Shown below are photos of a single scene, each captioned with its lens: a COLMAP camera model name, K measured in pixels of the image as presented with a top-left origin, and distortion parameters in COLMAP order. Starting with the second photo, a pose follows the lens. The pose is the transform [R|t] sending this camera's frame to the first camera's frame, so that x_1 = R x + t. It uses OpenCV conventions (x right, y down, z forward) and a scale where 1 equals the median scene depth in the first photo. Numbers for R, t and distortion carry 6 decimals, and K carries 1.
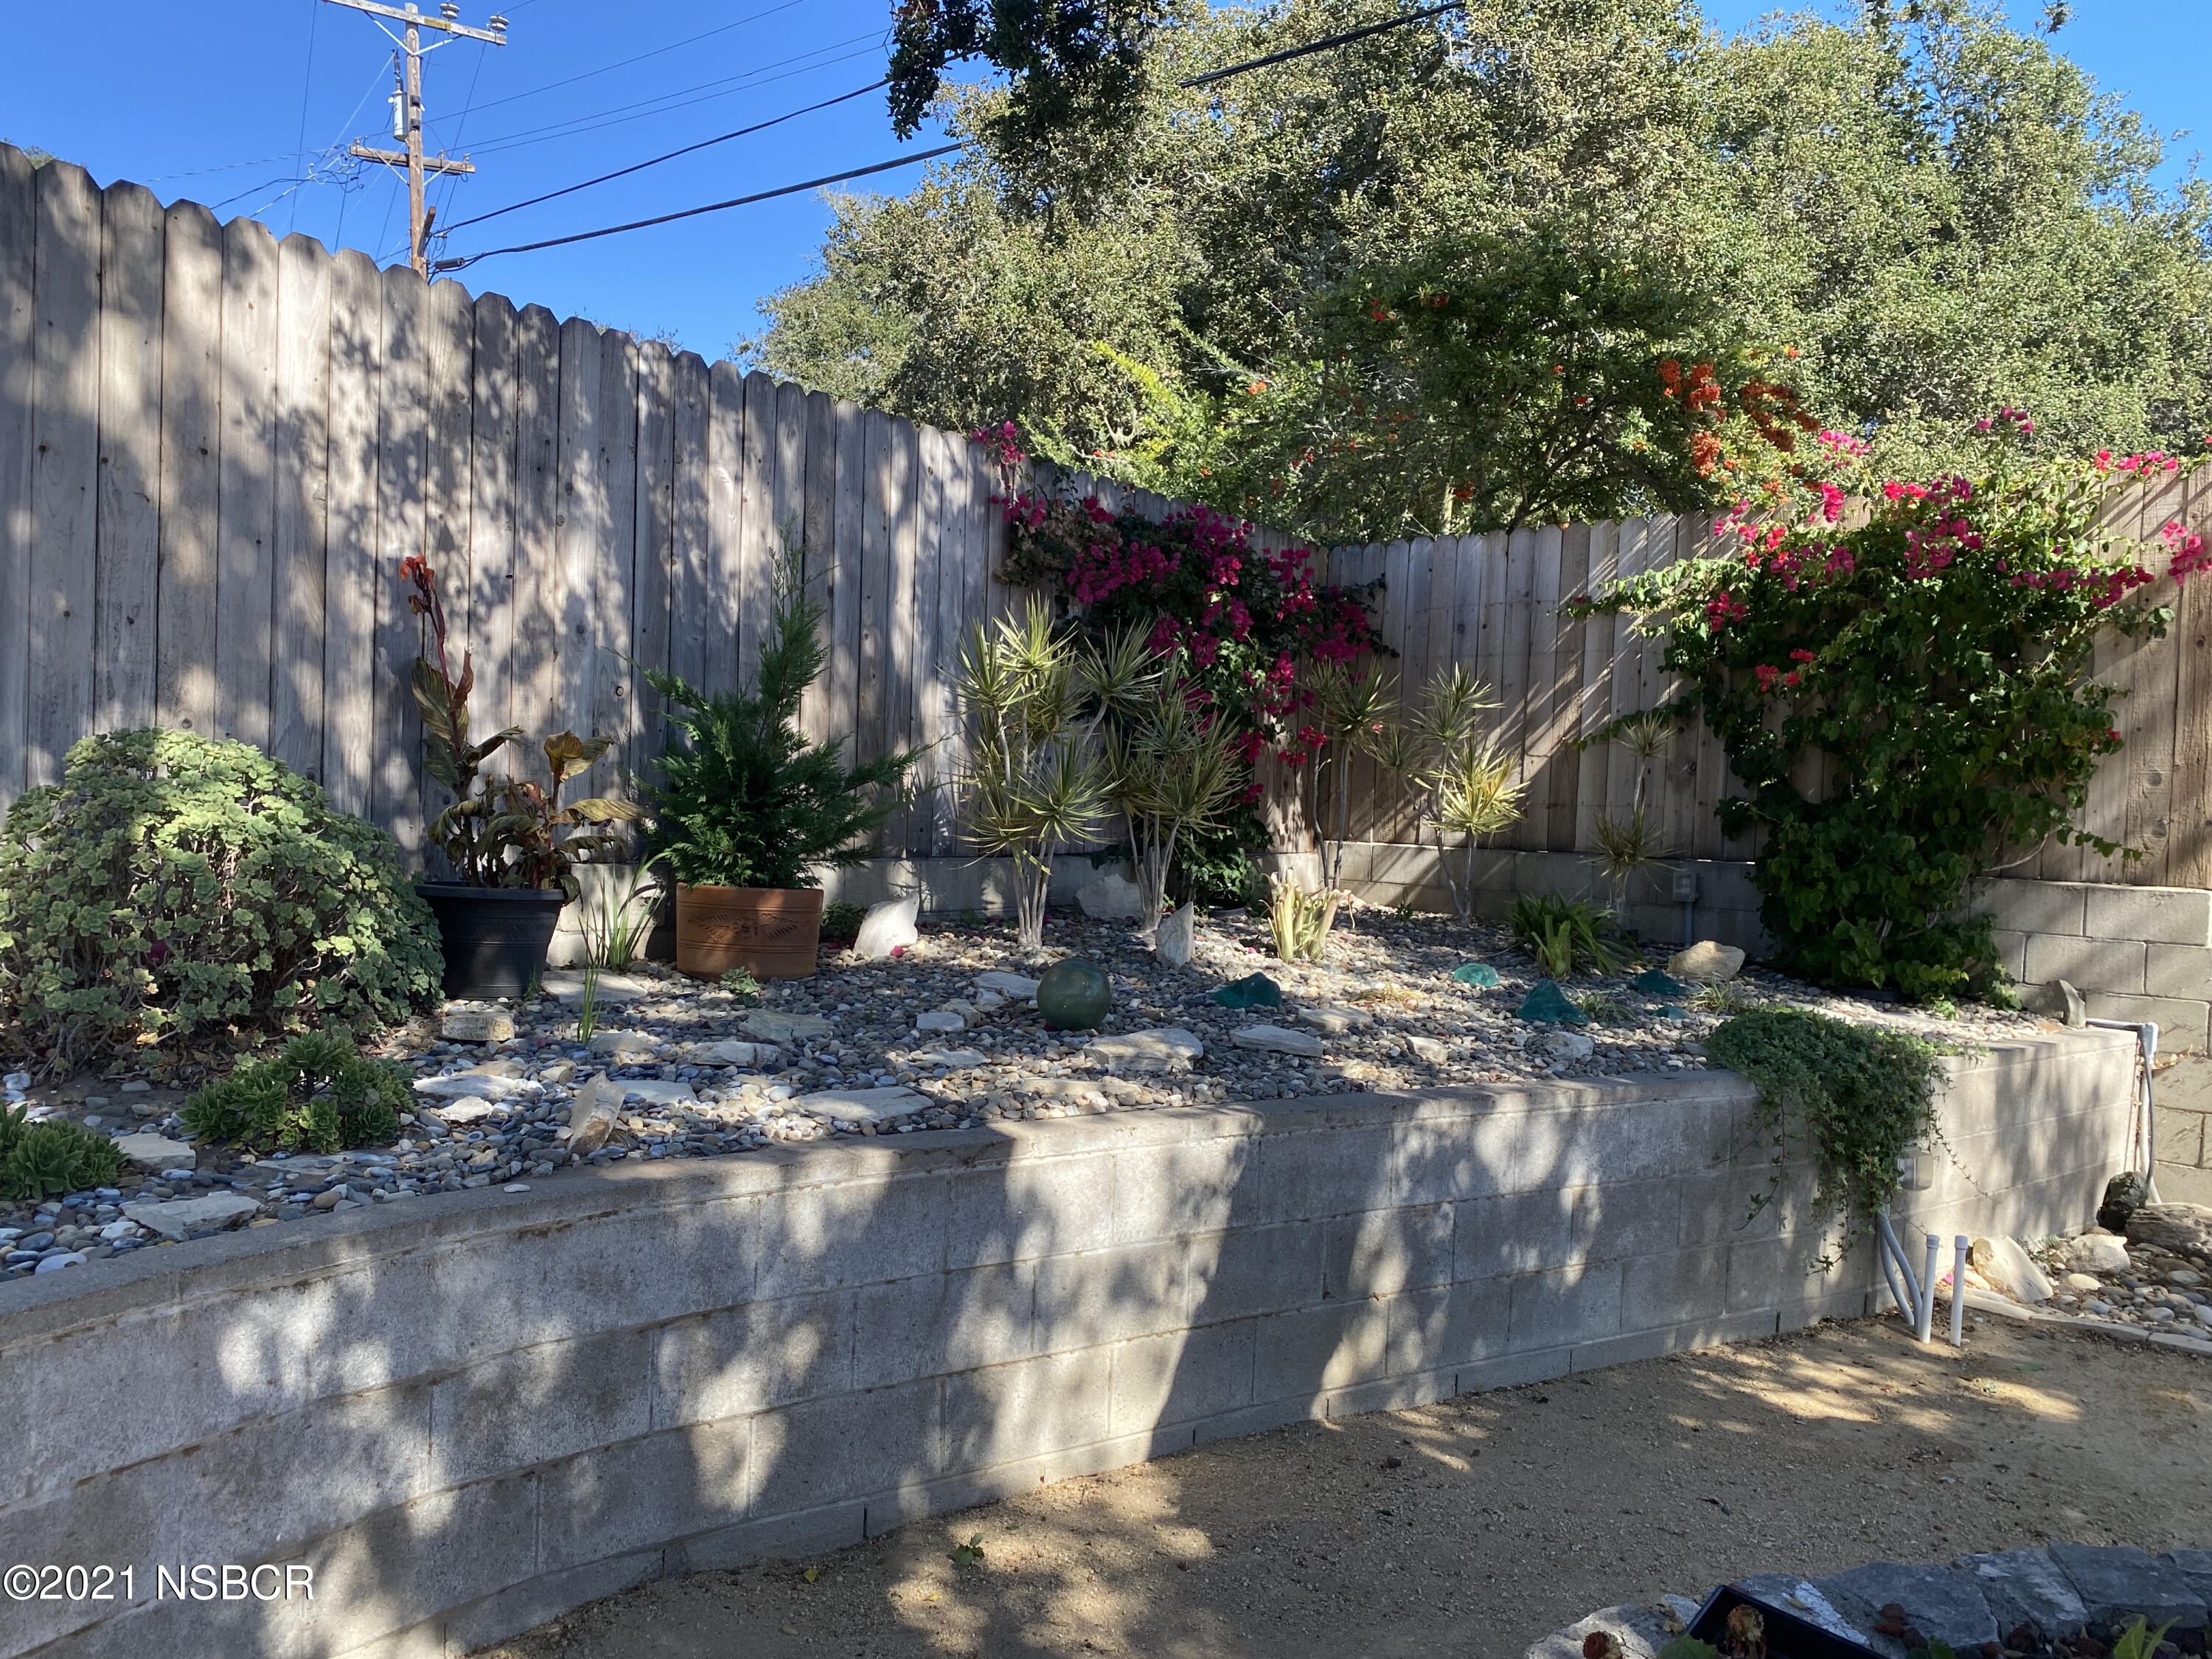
lens RADIAL K [[1686.4, 0, 1108.0], [0, 1686.4, 838.1], [0, 0, 1]] dist [0.034326, -0.045400]
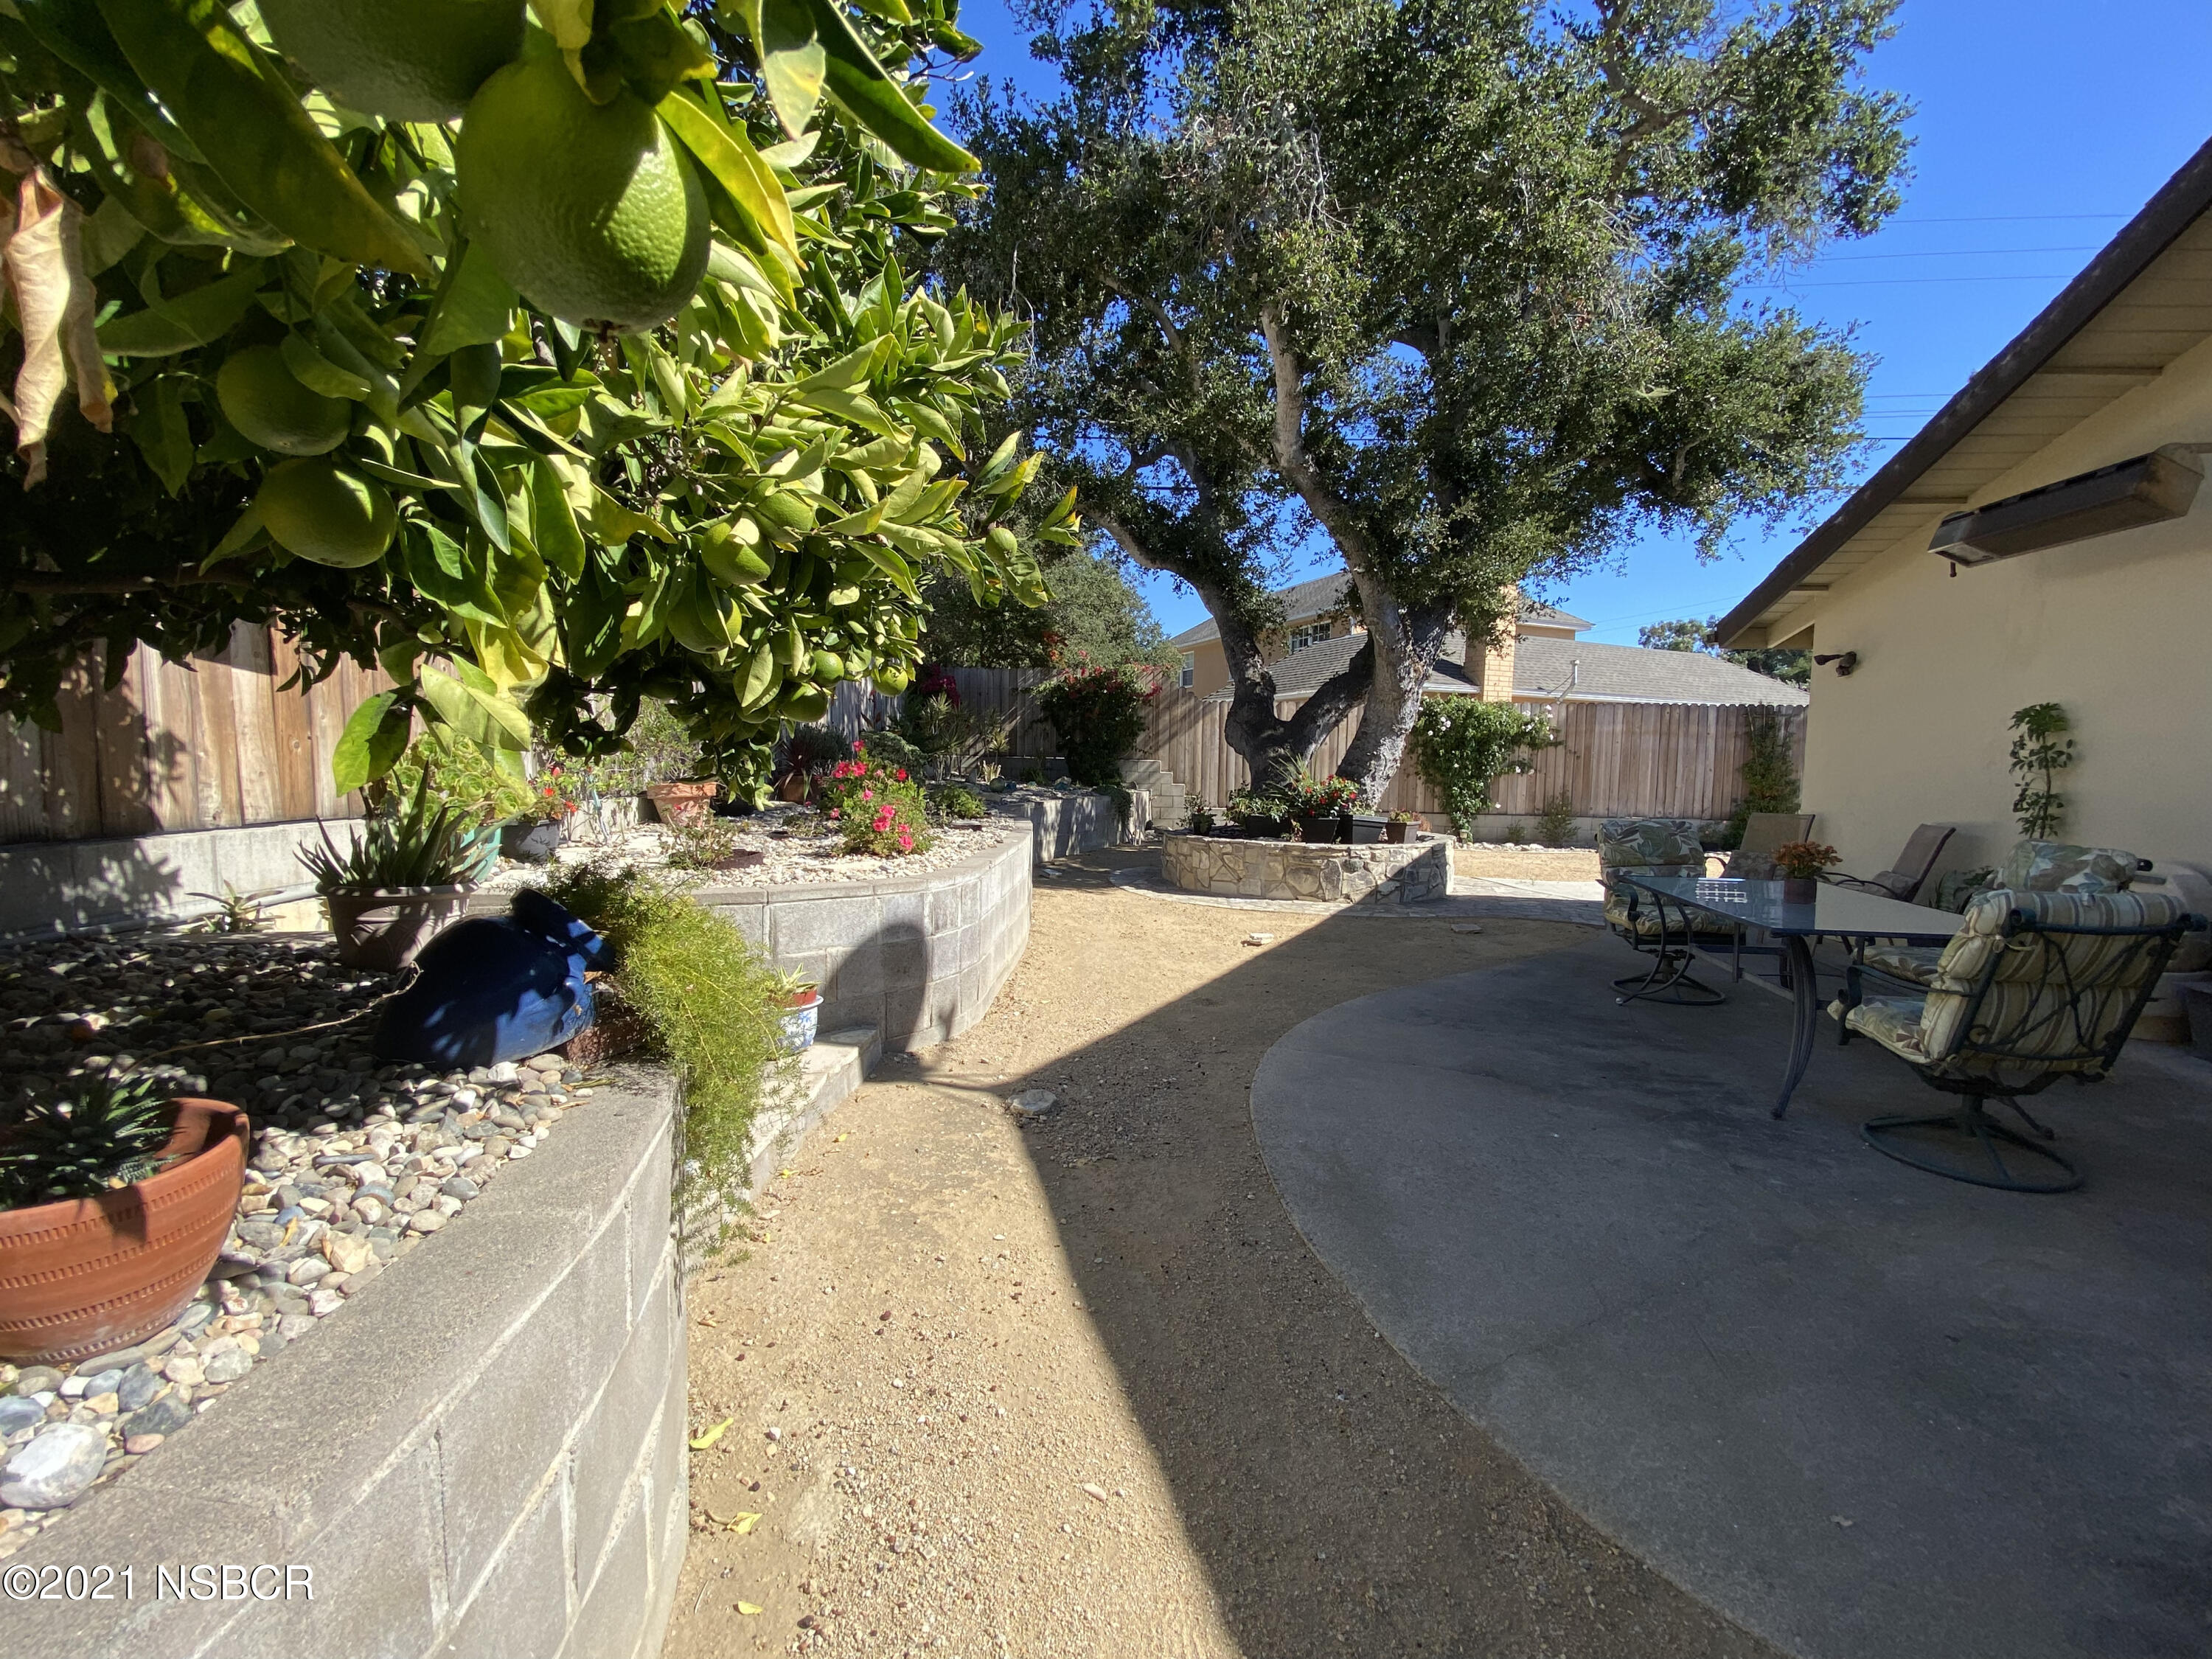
lens RADIAL K [[898.3, 0, 1089.4], [0, 898.3, 842.5], [0, 0, 1]] dist [0.006416, -0.012223]
pose [[0.804818, -0.065799, 0.589864, -0.903465], [0.018721, 0.996156, 0.085577, 0.037912], [-0.593227, -0.057831, 0.802955, -0.820330]]
